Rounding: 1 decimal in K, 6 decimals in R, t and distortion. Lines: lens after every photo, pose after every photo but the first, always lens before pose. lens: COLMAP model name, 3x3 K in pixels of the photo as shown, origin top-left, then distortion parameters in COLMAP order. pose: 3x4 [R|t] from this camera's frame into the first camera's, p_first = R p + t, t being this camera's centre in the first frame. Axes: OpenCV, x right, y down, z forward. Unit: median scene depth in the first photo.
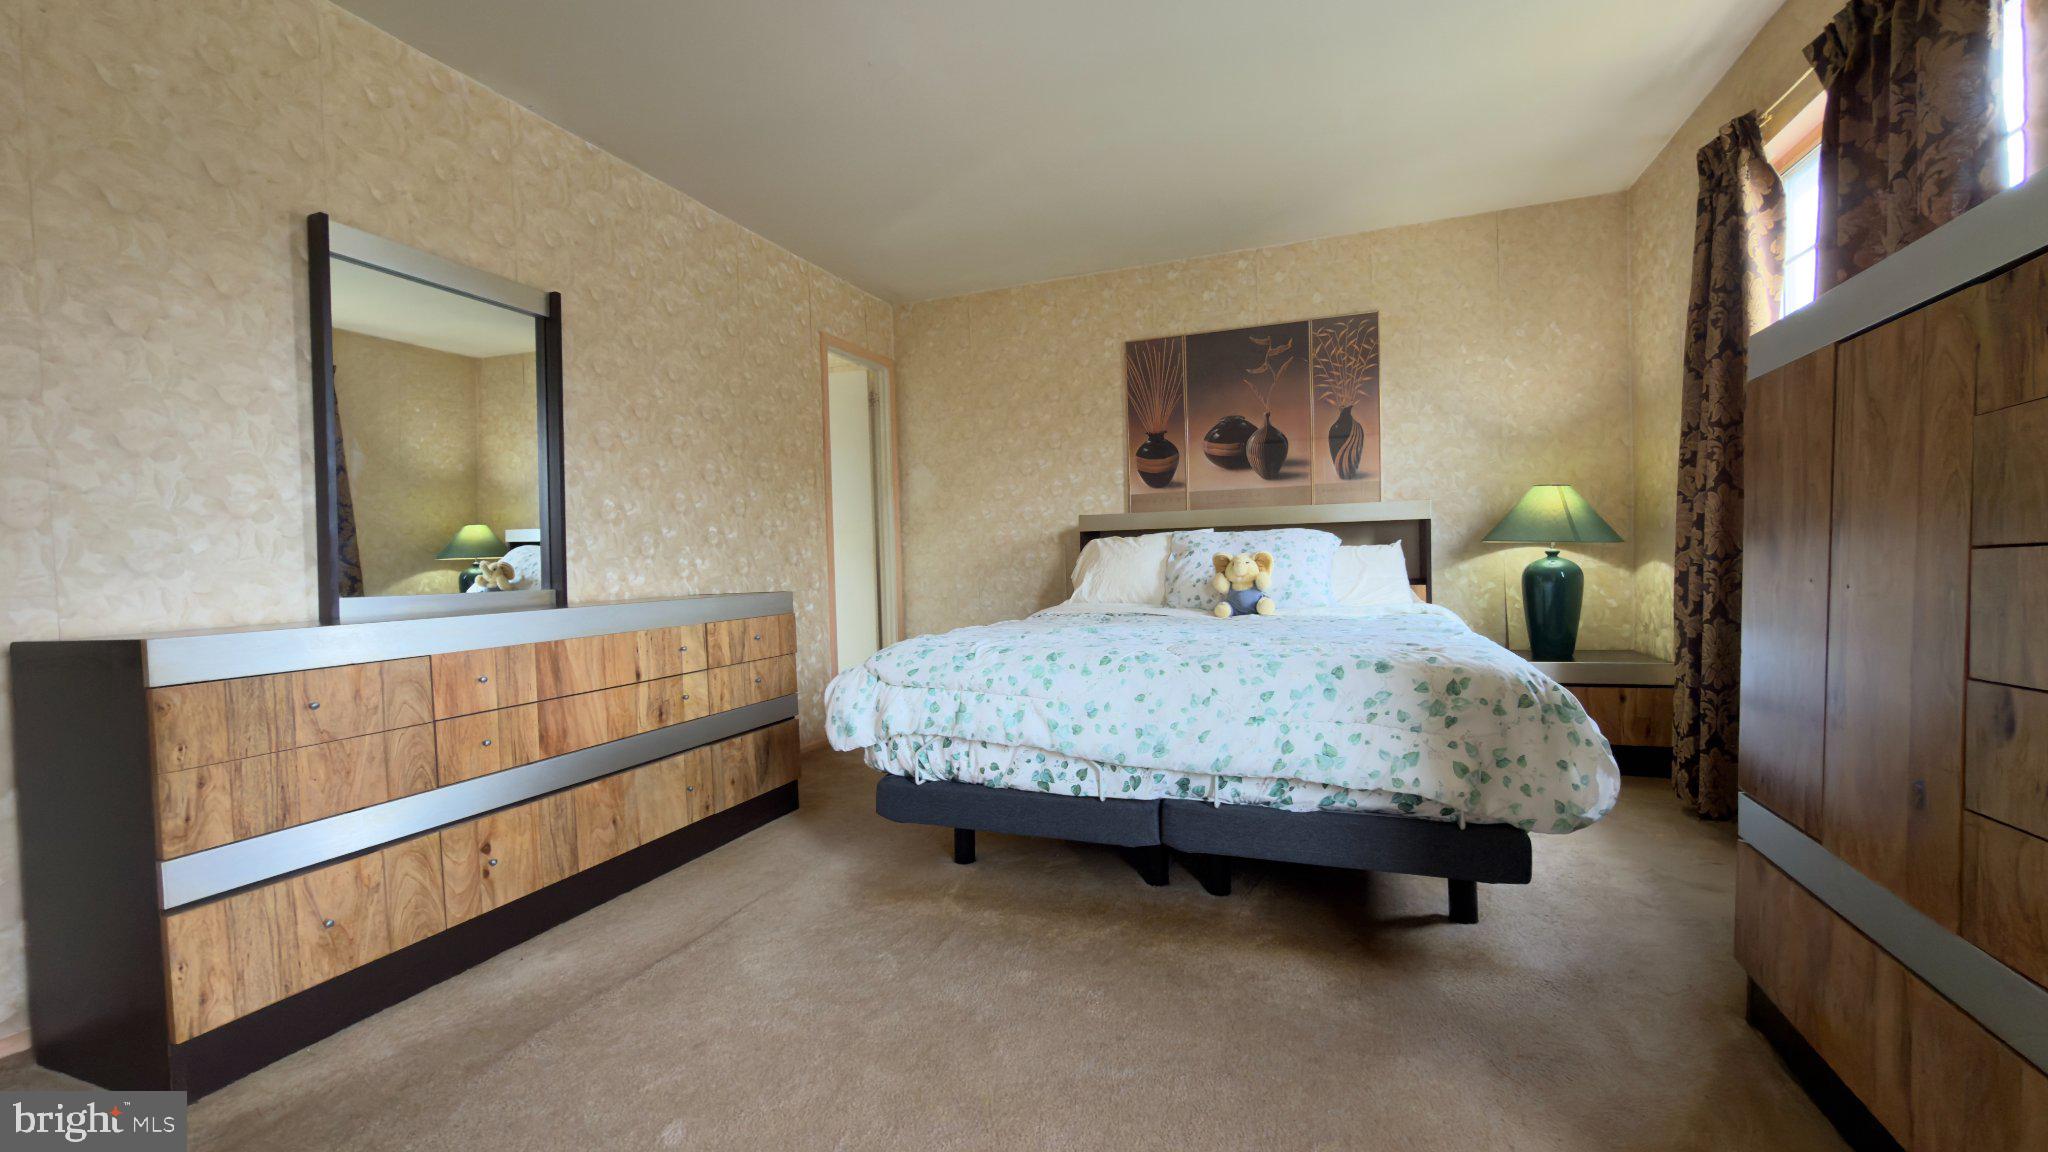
lens RADIAL K [[815.9, 0, 1027.6], [0, 815.9, 586.6], [0, 0, 1]] dist [-0.000659, -0.000091]
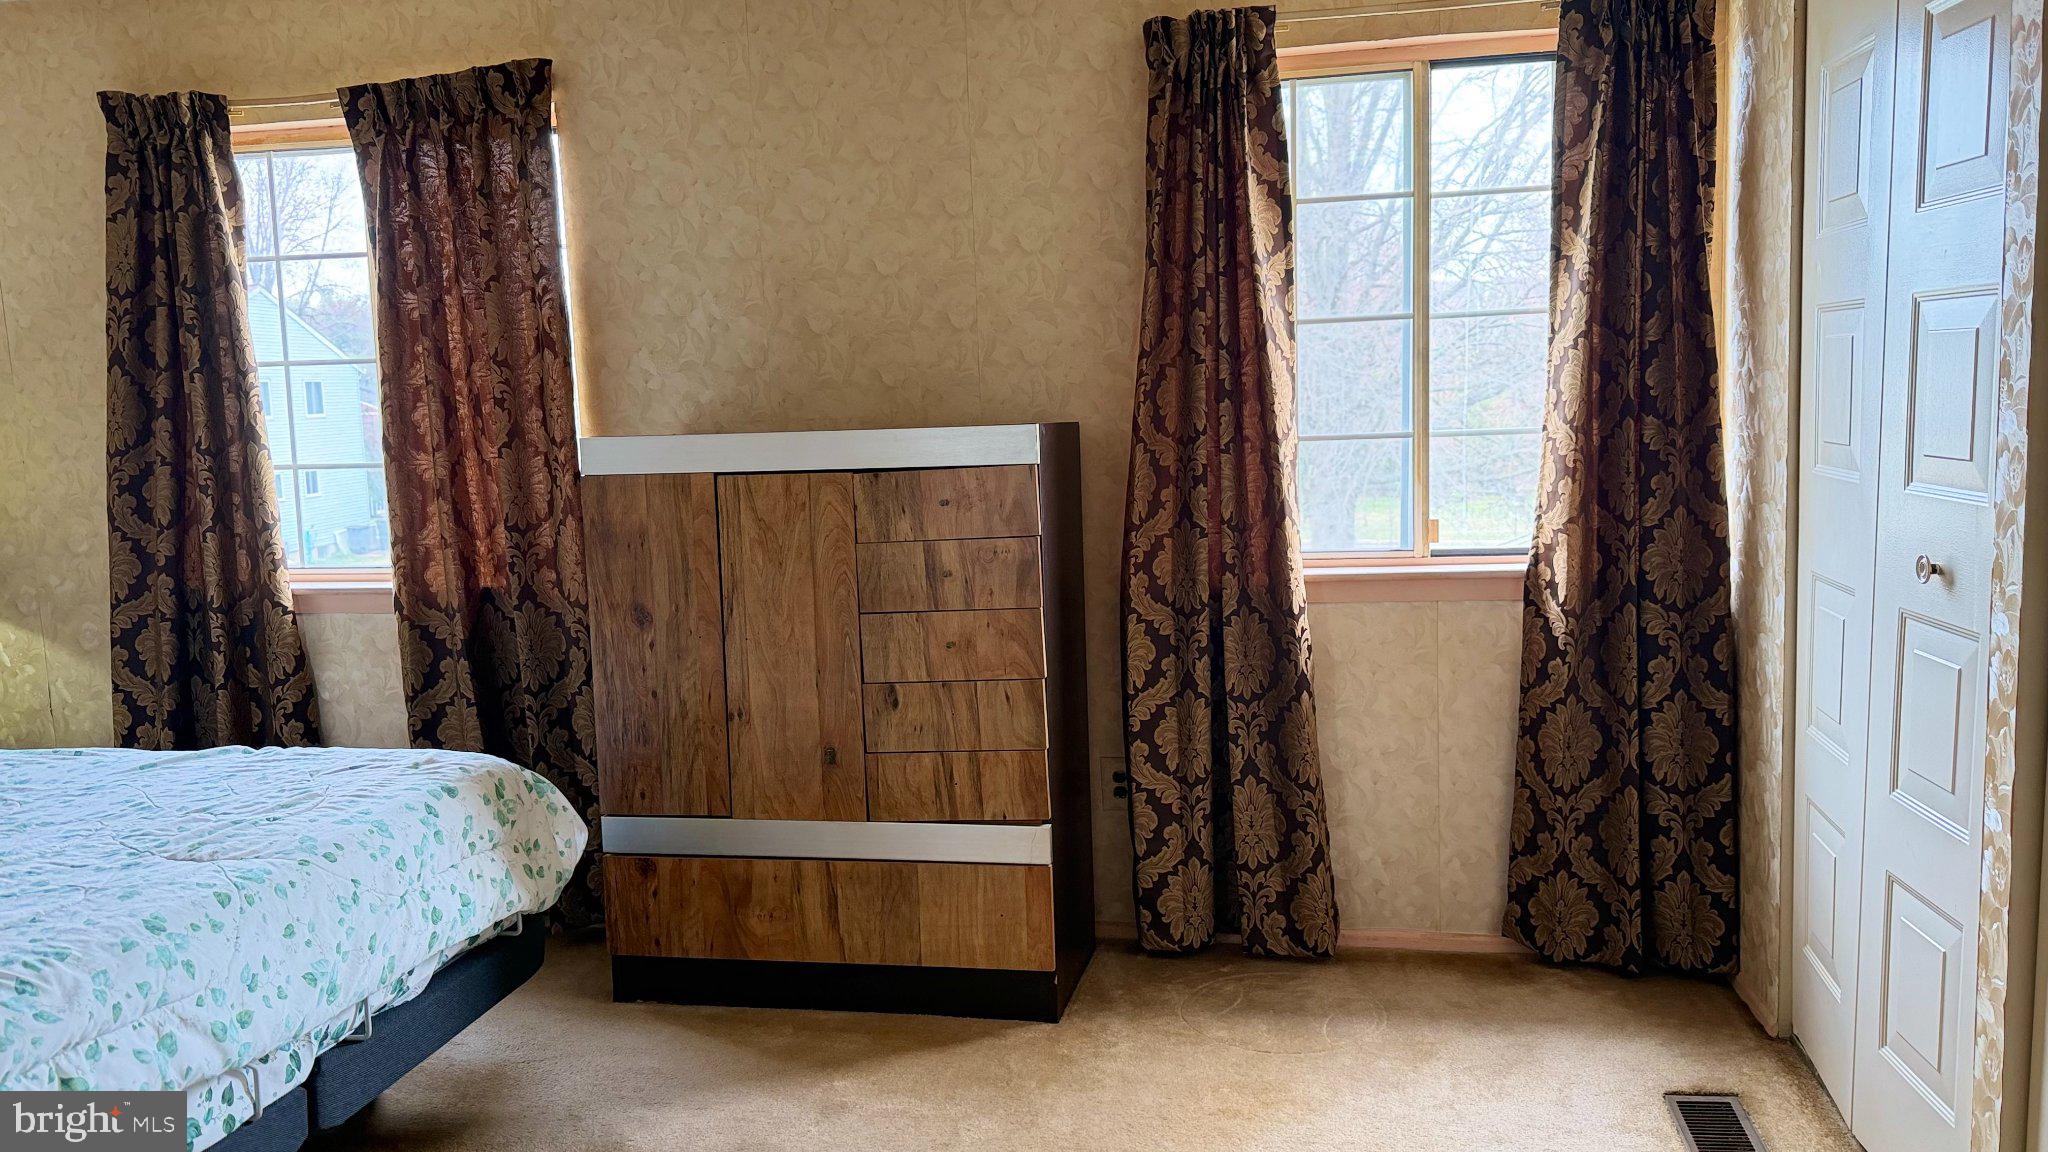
lens RADIAL K [[1550.4, 0, 1027.1], [0, 1550.4, 577.4], [0, 0, 1]] dist [0.010569, -0.000167]
pose [[-0.174858, -0.088950, 0.980568, -1.075133], [0.072745, 0.992022, 0.102961, -0.213047], [-0.981903, 0.089335, -0.166992, 0.556765]]
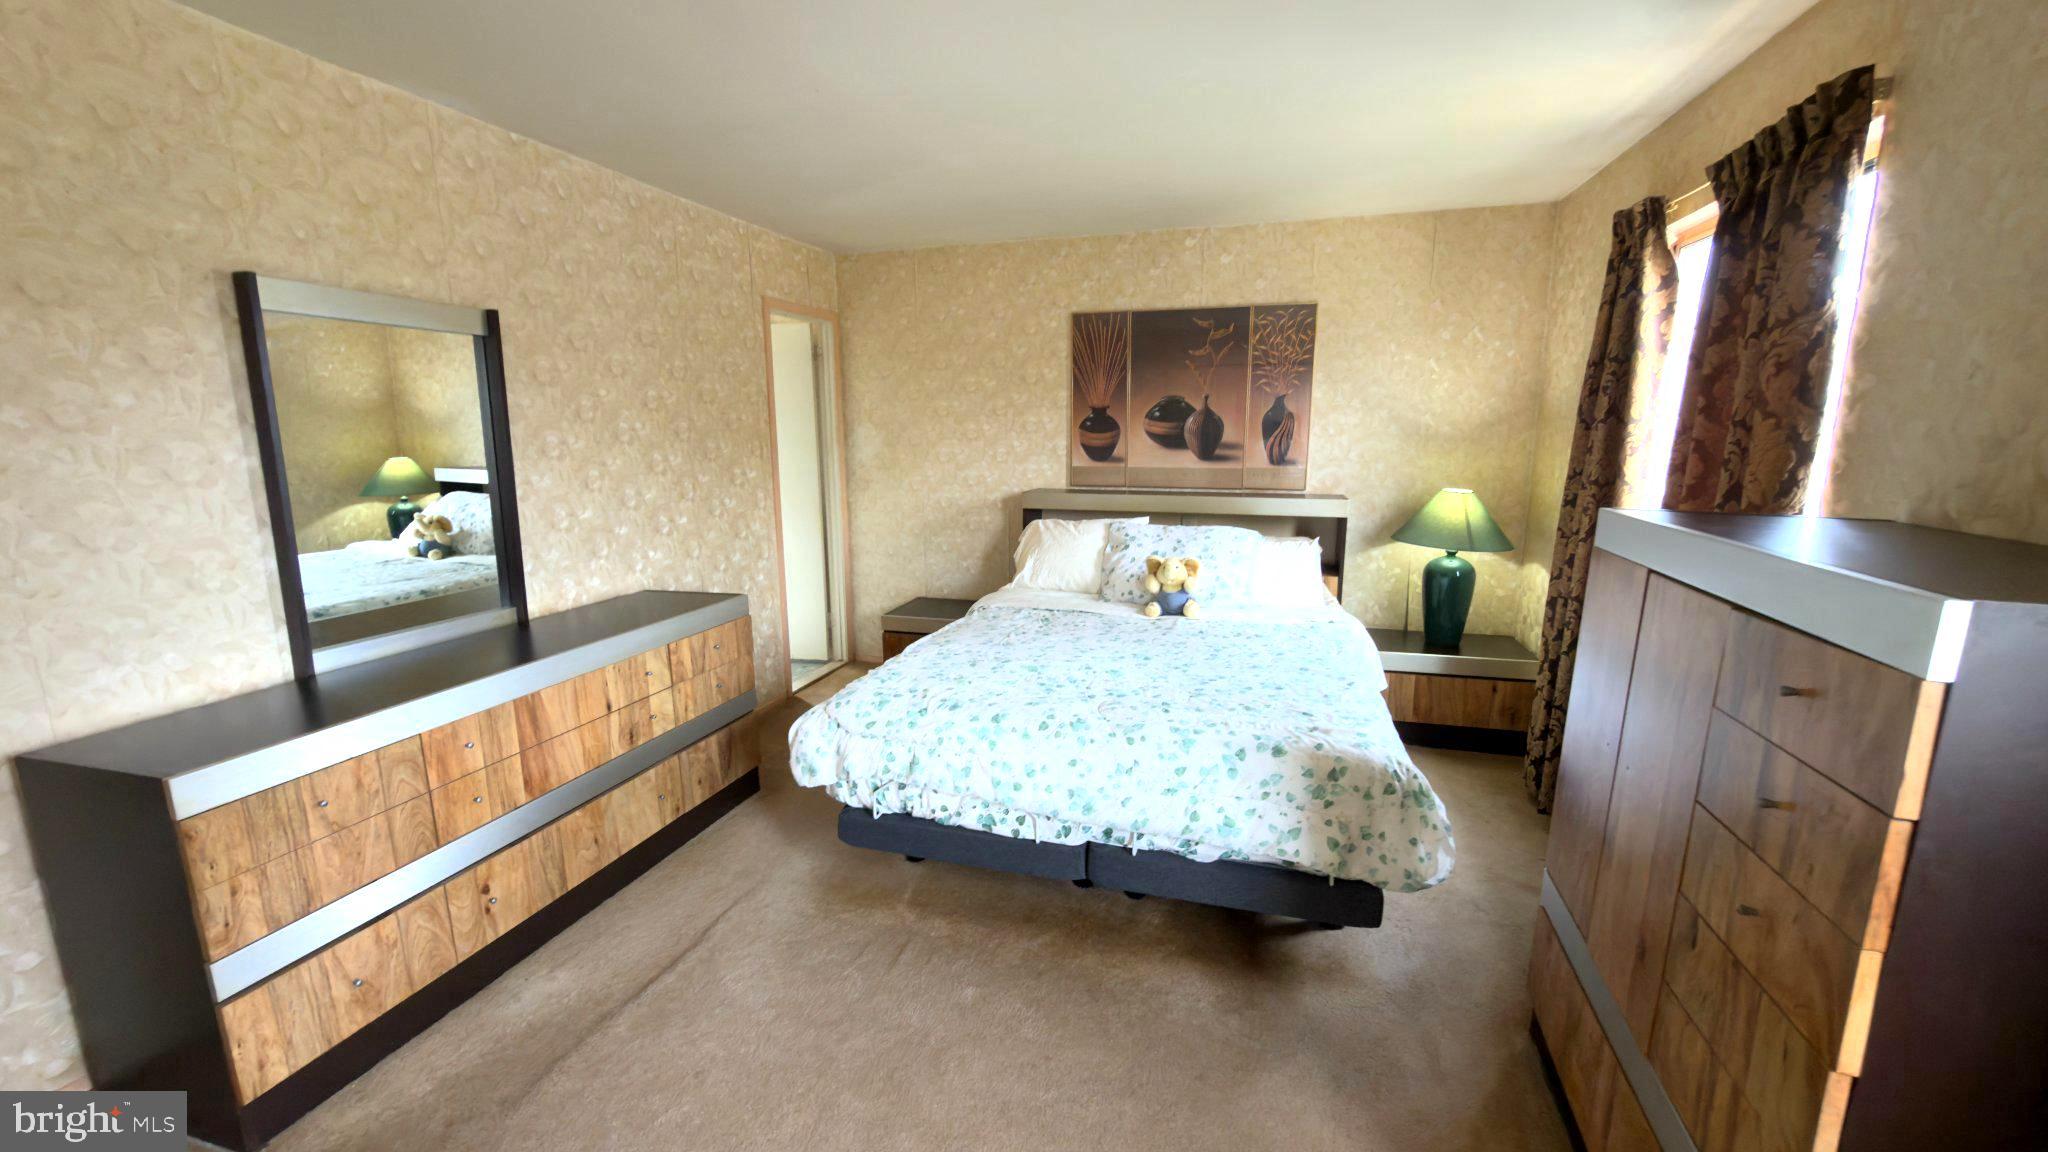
lens RADIAL K [[815.9, 0, 1028.0], [0, 815.9, 582.6], [0, 0, 1]] dist [-0.000659, -0.000091]
pose [[0.997132, 0.010408, 0.074957, -0.012730], [-0.022191, 0.987170, 0.158121, -0.272073], [-0.072350, -0.159331, 0.984571, -0.079419]]
